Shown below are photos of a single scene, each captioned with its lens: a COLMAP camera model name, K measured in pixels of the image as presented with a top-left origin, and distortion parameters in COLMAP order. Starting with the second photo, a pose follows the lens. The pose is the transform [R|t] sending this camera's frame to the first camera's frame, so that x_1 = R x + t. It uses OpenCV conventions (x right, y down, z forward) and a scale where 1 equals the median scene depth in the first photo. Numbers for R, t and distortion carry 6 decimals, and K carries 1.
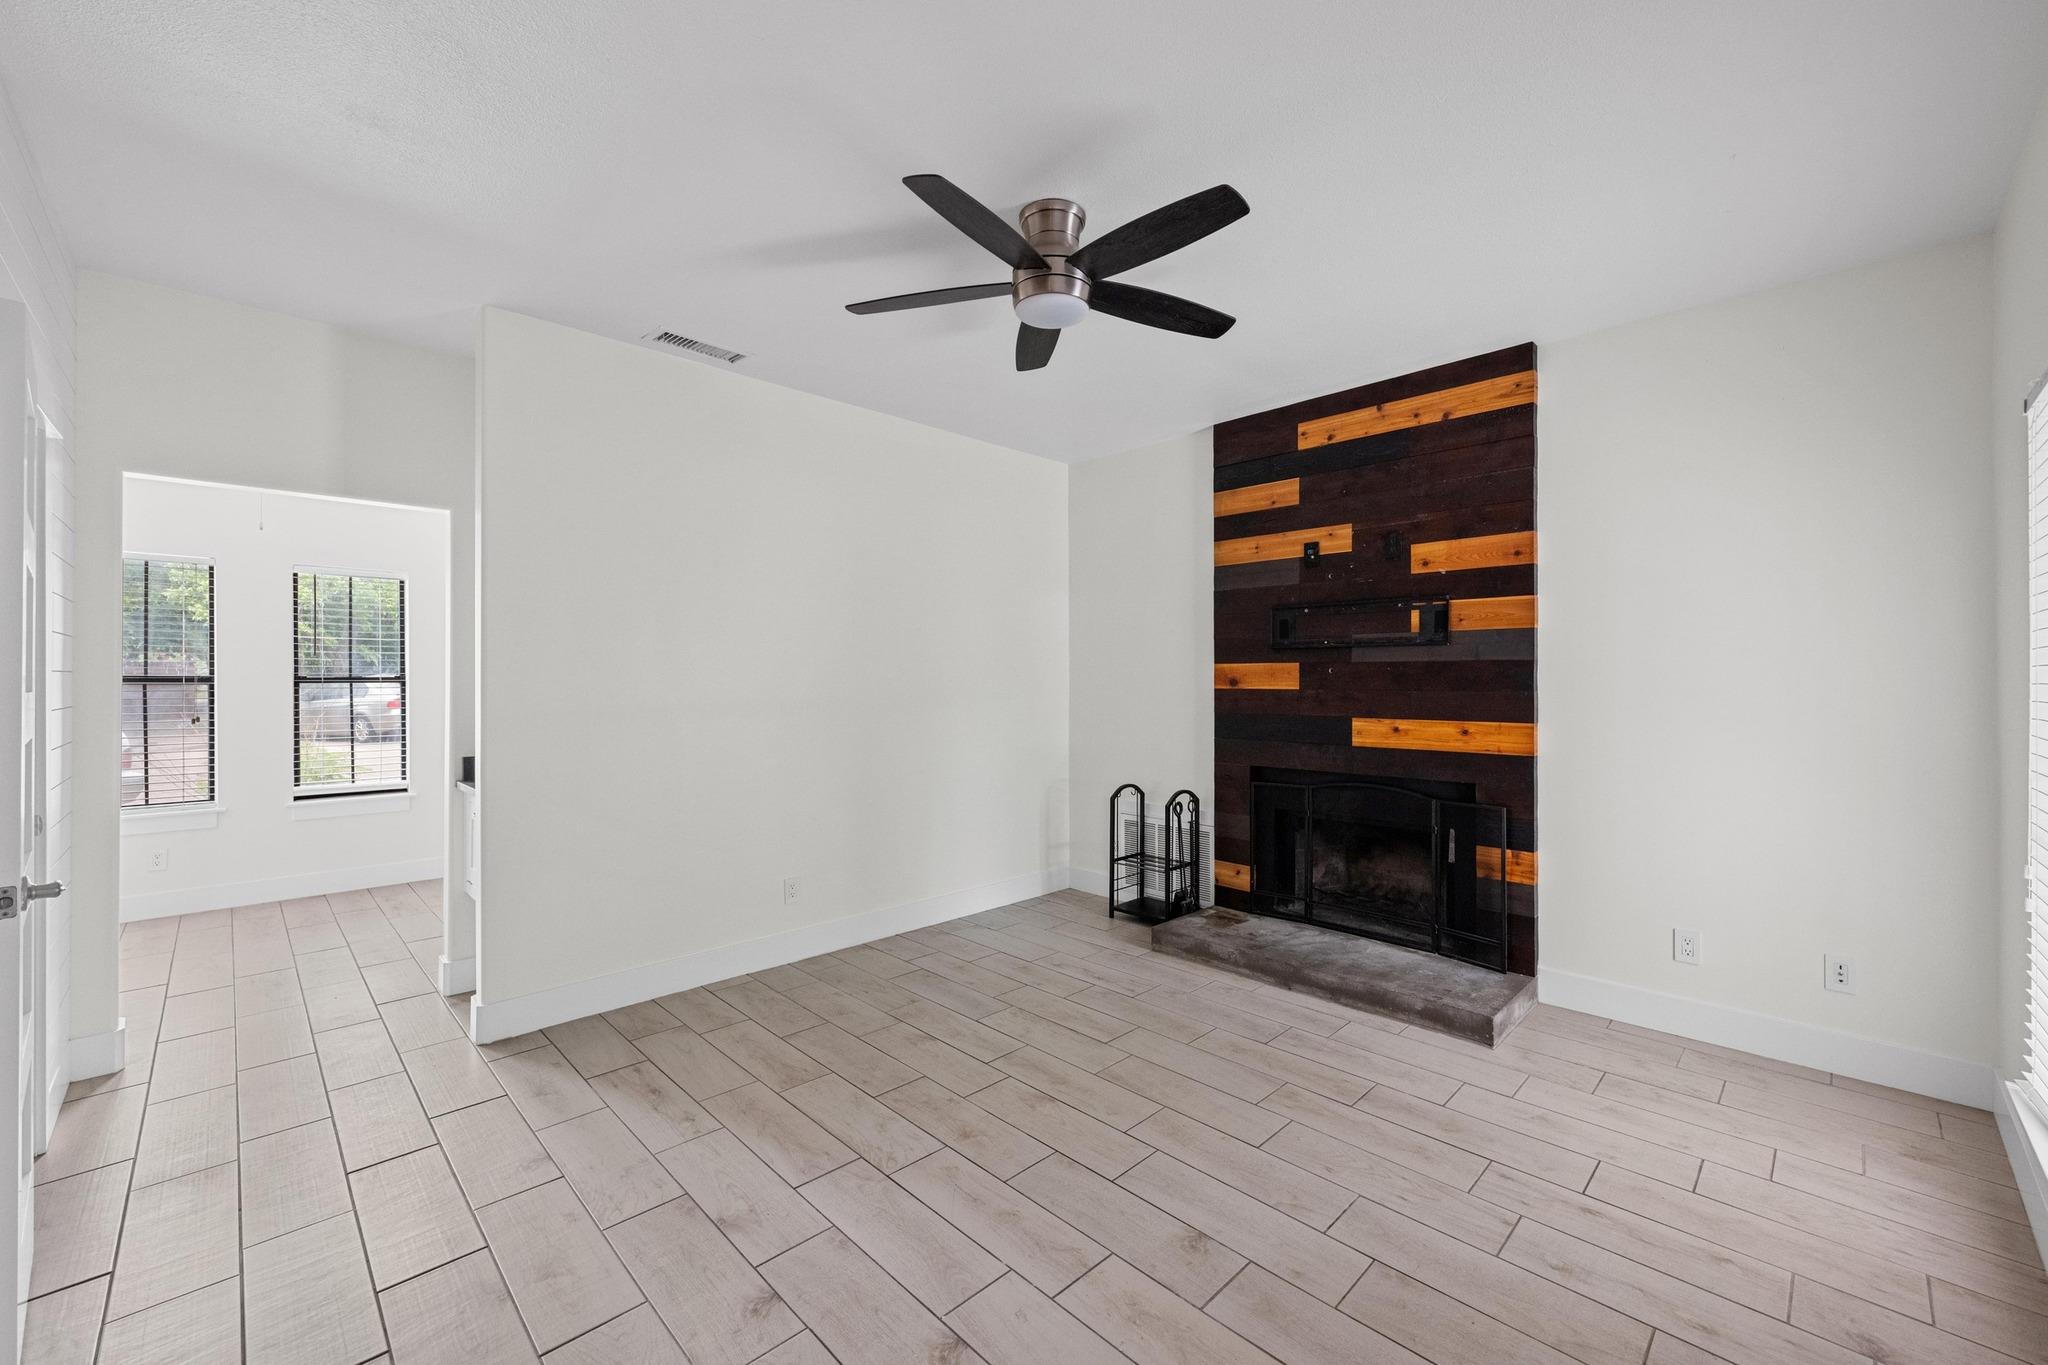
lens RADIAL K [[804.3, 0, 1025.1], [0, 804.3, 683.3], [0, 0, 1]] dist [-0.003589, 0.000143]
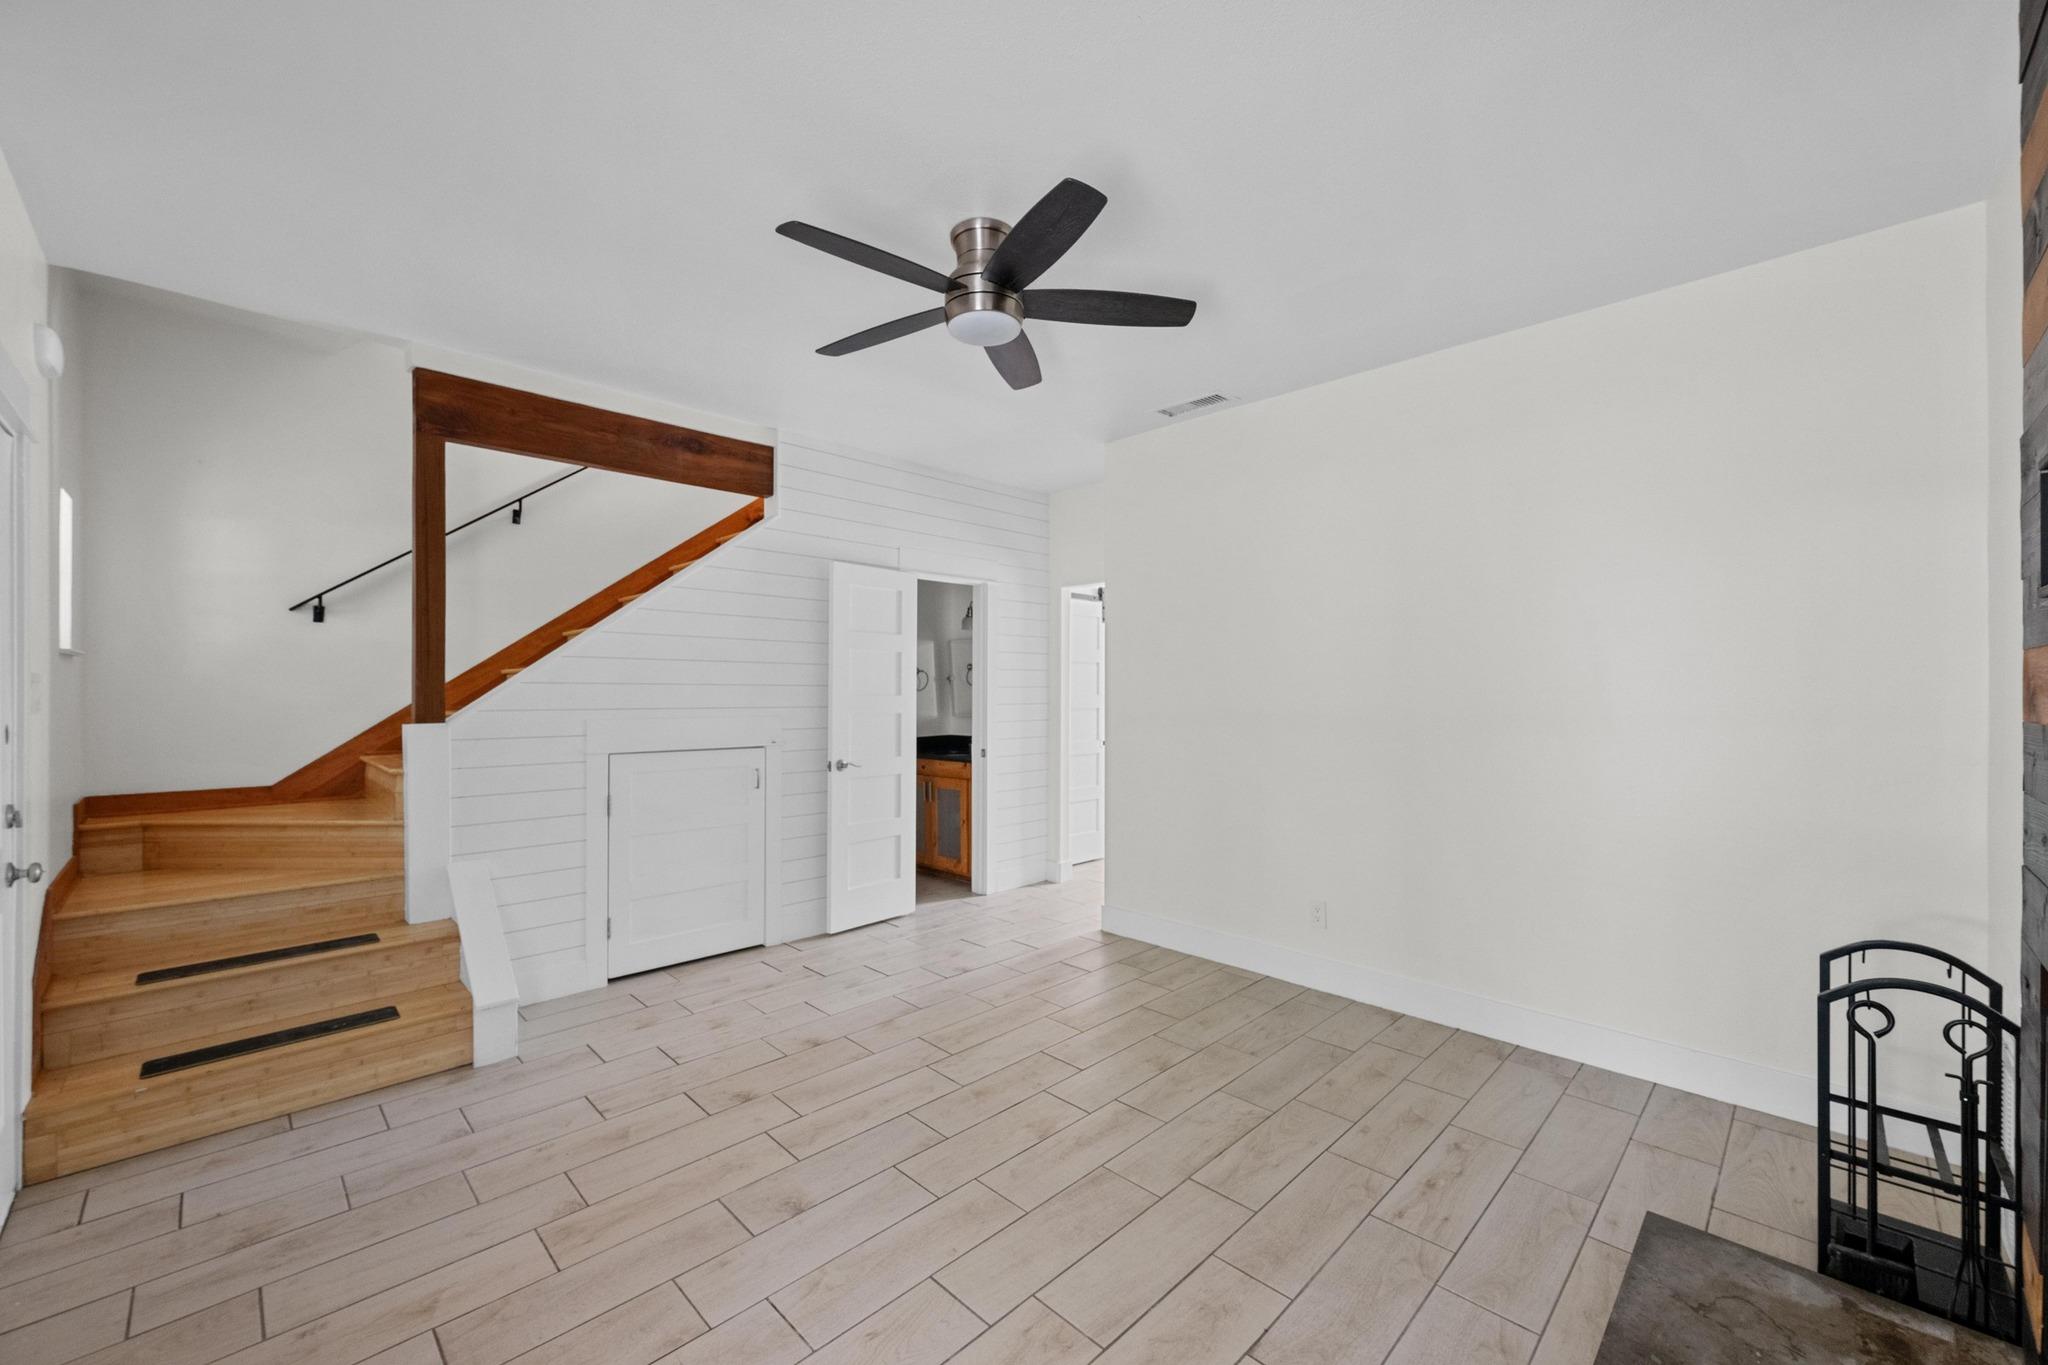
lens RADIAL K [[804.3, 0, 1025.1], [0, 804.3, 683.3], [0, 0, 1]] dist [-0.003589, 0.000143]
pose [[0.018249, -0.004164, -0.999825, 0.678610], [-0.006133, 0.999972, -0.004276, -0.006618], [0.999815, 0.006210, 0.018223, 0.668008]]
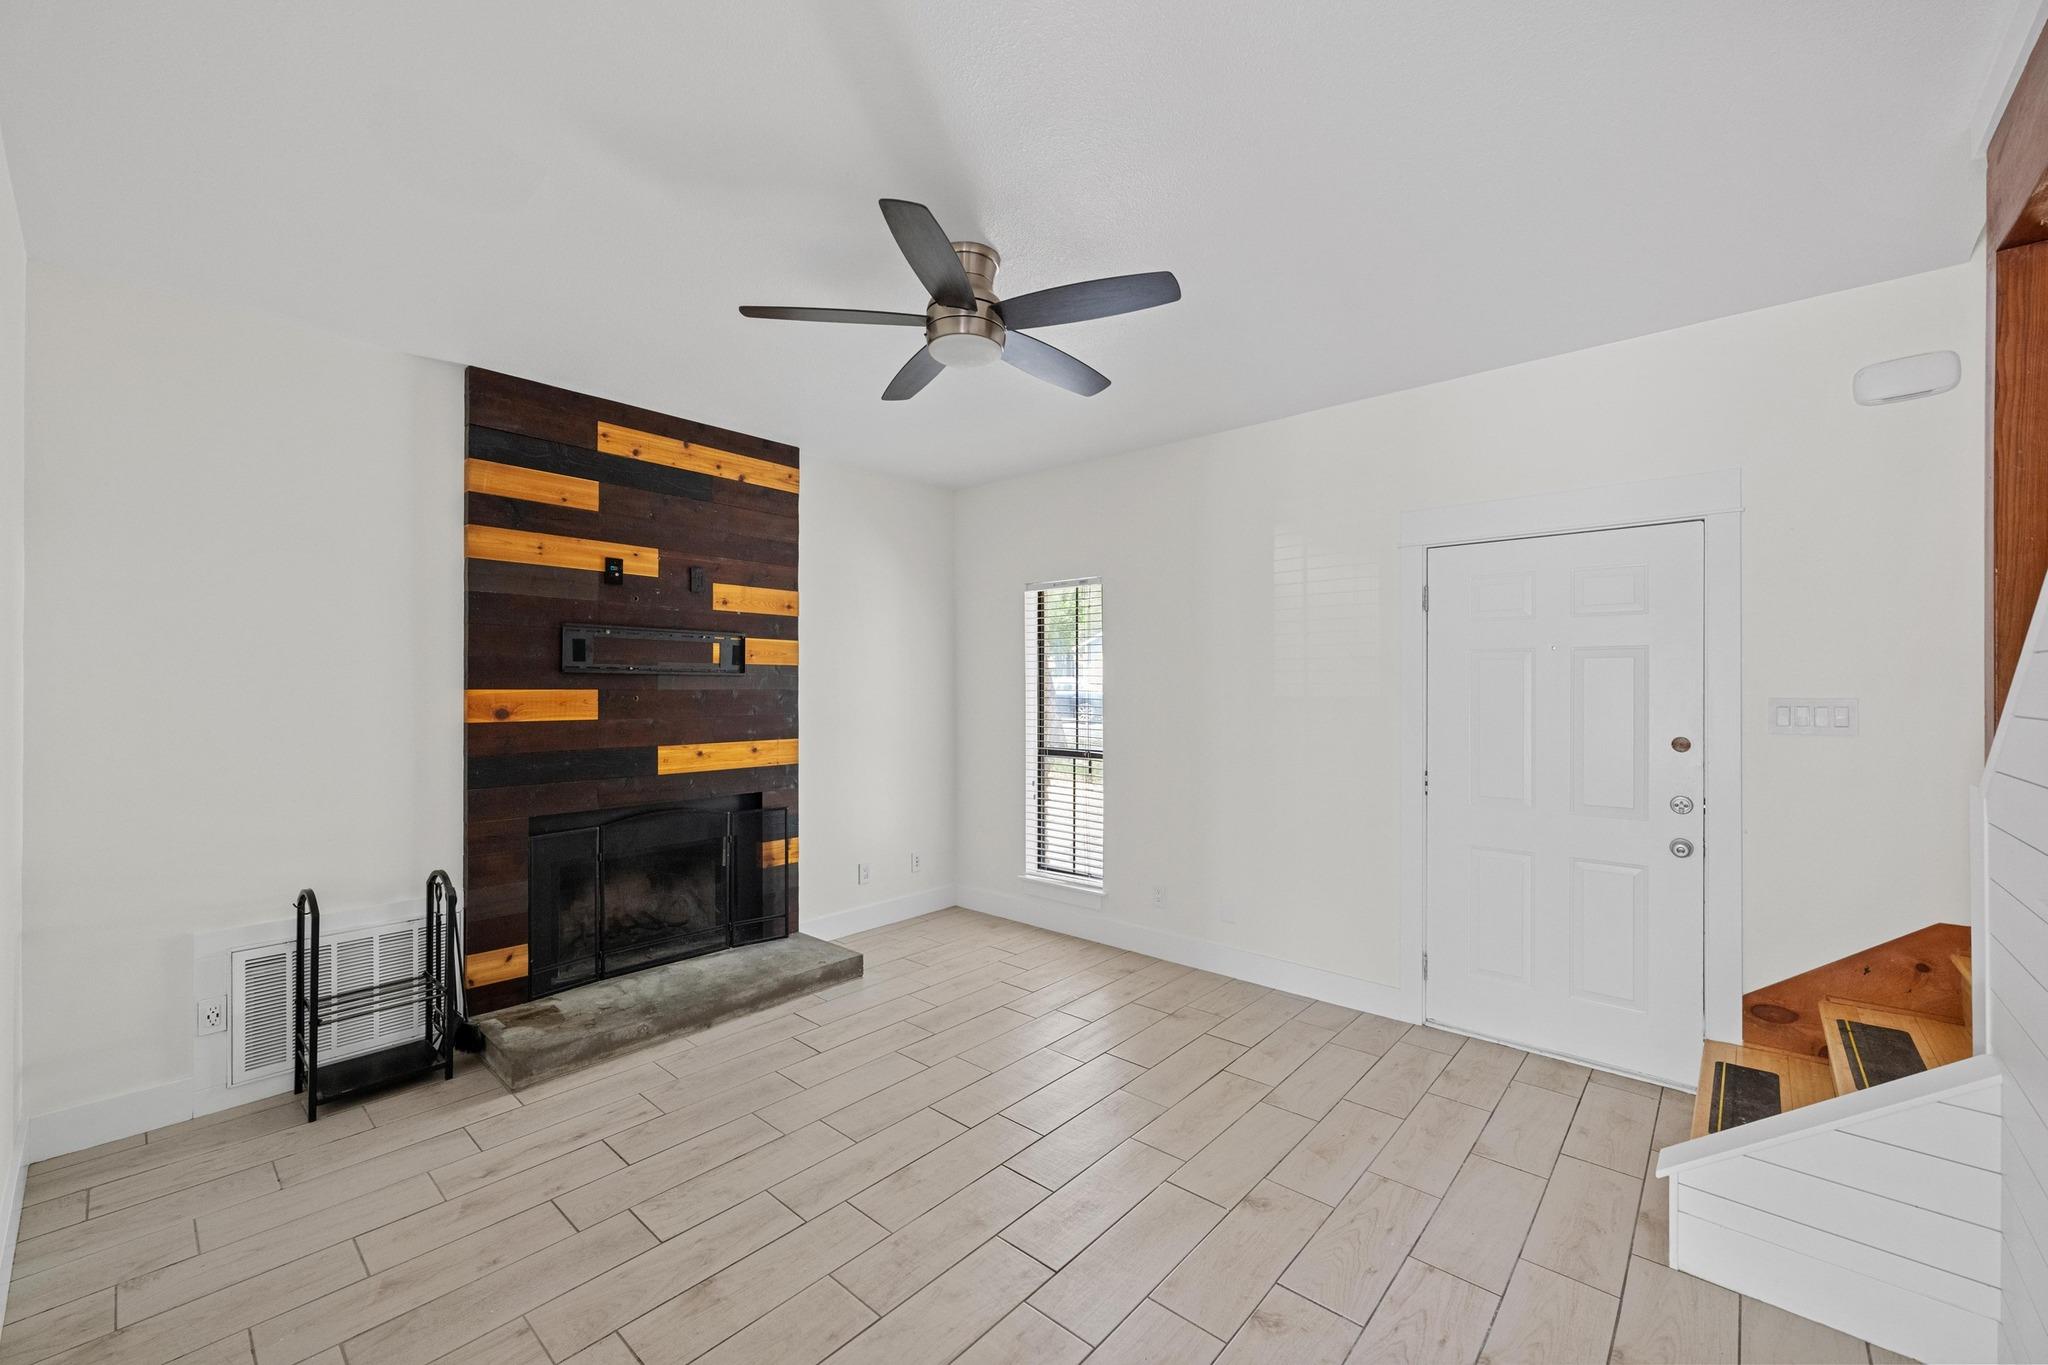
lens RADIAL K [[804.3, 0, 1025.1], [0, 804.3, 683.3], [0, 0, 1]] dist [-0.003589, 0.000143]
pose [[-0.059246, 0.006614, 0.998222, -0.631206], [0.006018, 0.999962, -0.006269, -0.026296], [-0.998225, 0.005636, -0.059284, 0.636592]]
